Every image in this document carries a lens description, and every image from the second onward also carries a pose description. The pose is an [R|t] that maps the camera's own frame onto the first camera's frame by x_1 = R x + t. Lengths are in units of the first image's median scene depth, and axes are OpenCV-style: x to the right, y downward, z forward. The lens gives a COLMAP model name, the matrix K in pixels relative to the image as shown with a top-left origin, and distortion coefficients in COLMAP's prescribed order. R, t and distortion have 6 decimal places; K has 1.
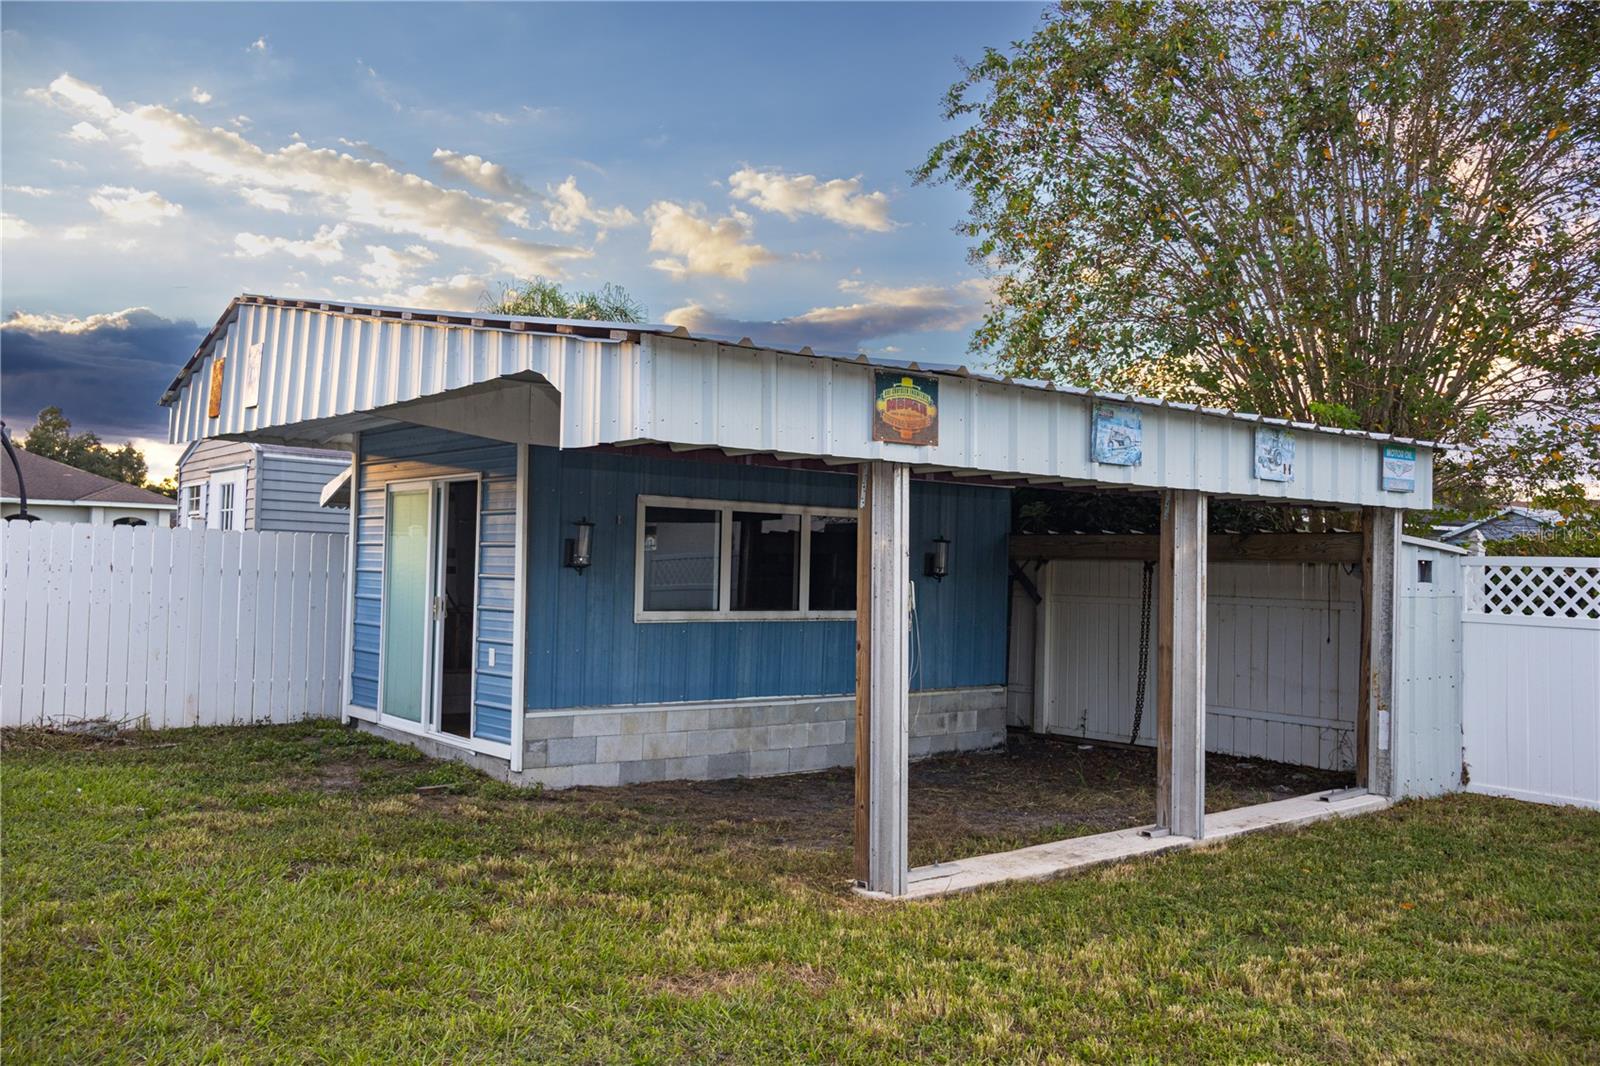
lens RADIAL K [[1340.8, 0, 800.0], [0, 1340.8, 533.0], [0, 0, 1]] dist [0.005824, 0.001436]
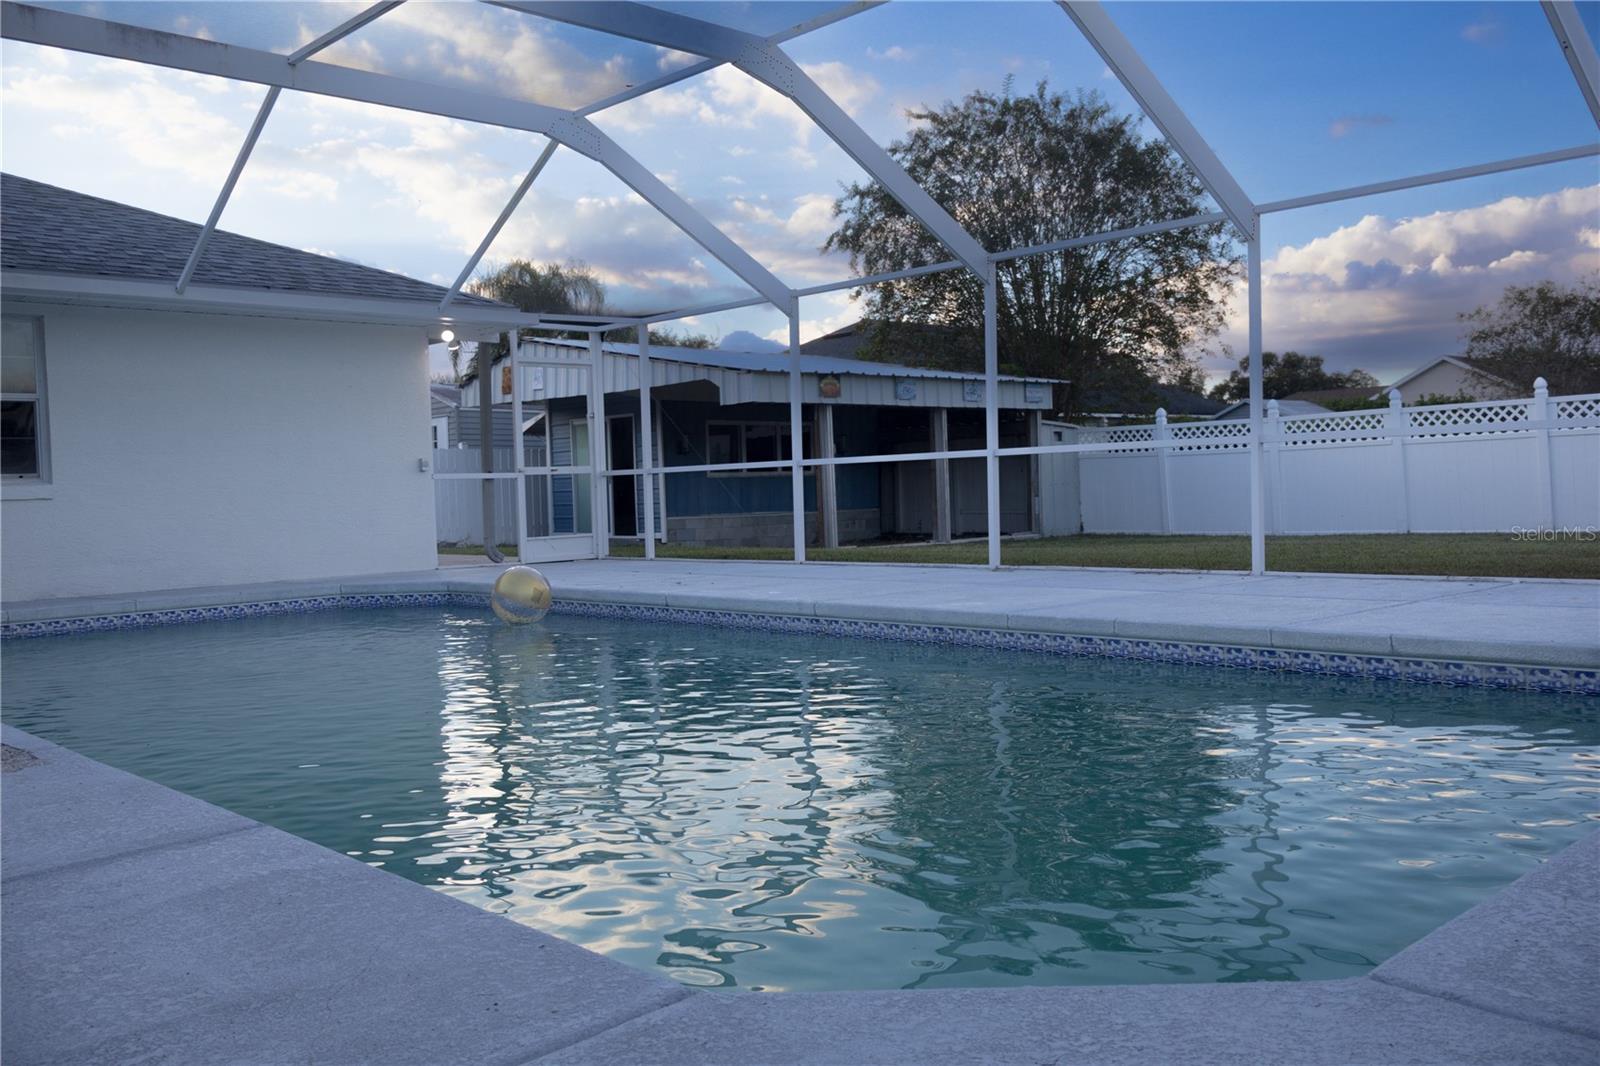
lens RADIAL K [[1340.8, 0, 800.0], [0, 1340.8, 533.0], [0, 0, 1]] dist [0.005824, 0.001436]
pose [[0.995820, -0.056415, 0.071834, -0.140654], [0.051921, 0.996664, 0.062965, 0.027089], [-0.075147, -0.058972, 0.995427, -1.268139]]
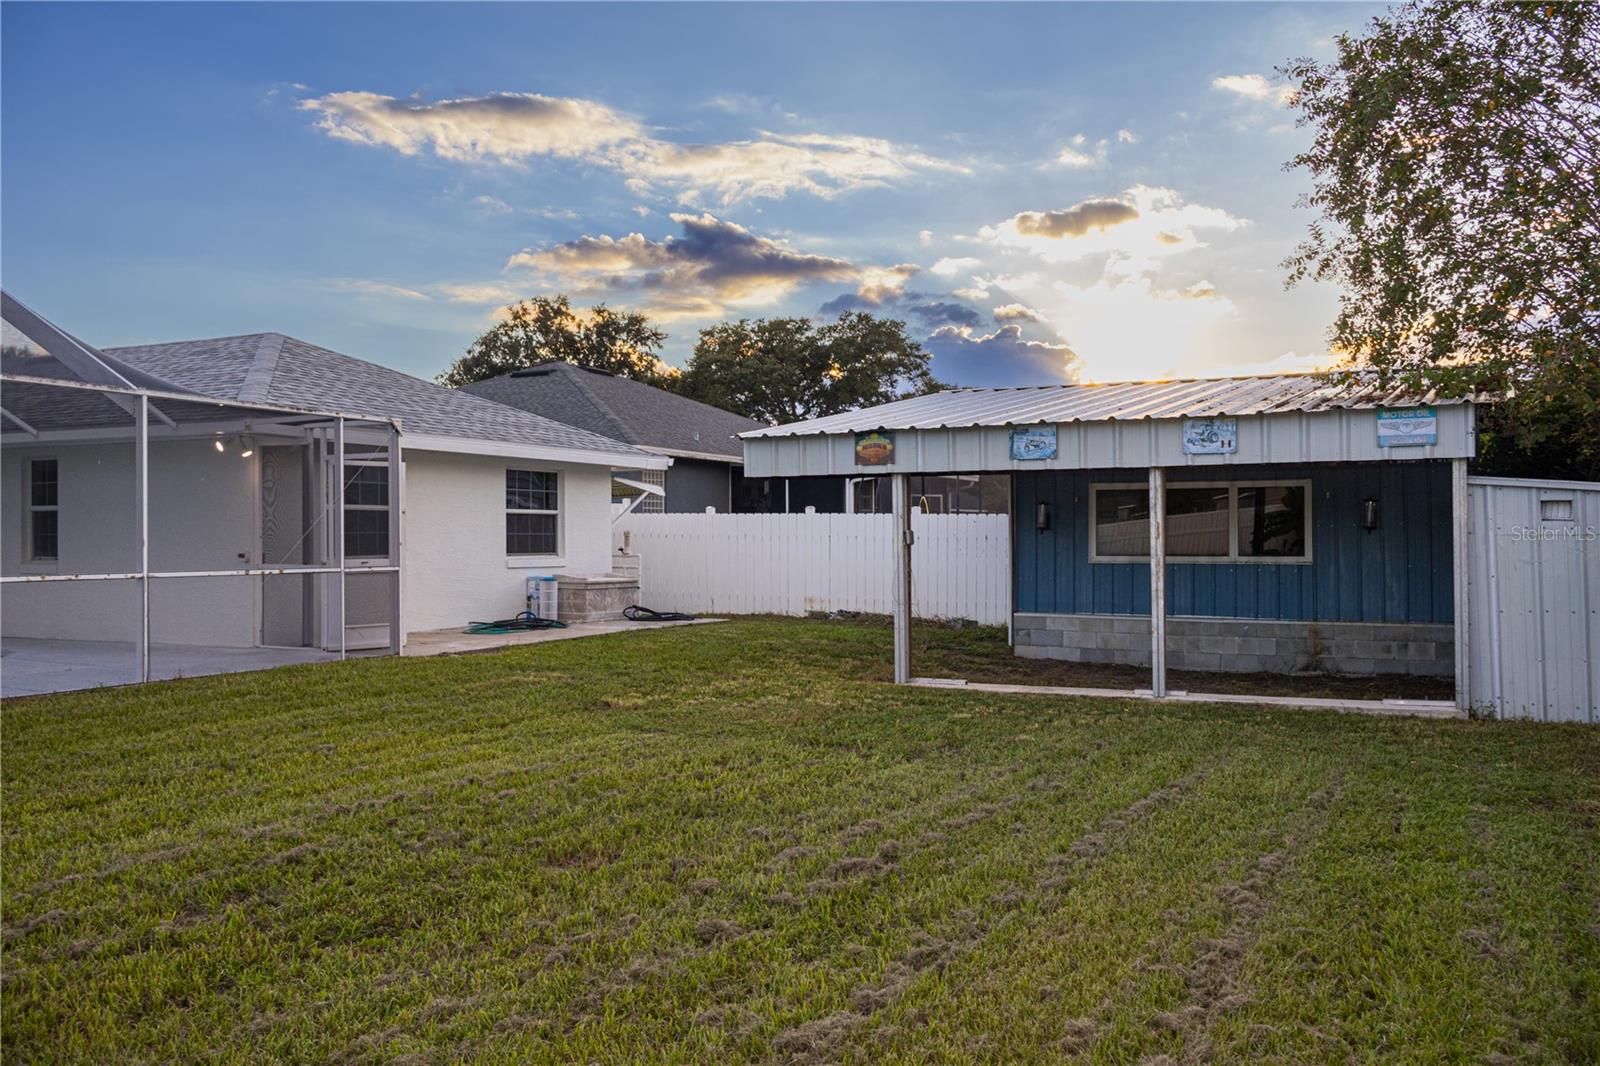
lens RADIAL K [[1340.8, 0, 800.0], [0, 1340.8, 533.0], [0, 0, 1]] dist [0.005824, 0.001436]
pose [[0.414447, -0.025536, -0.909715, 1.249220], [0.036449, 0.999270, -0.011444, 0.038429], [0.909343, -0.028415, 0.415075, 0.016822]]
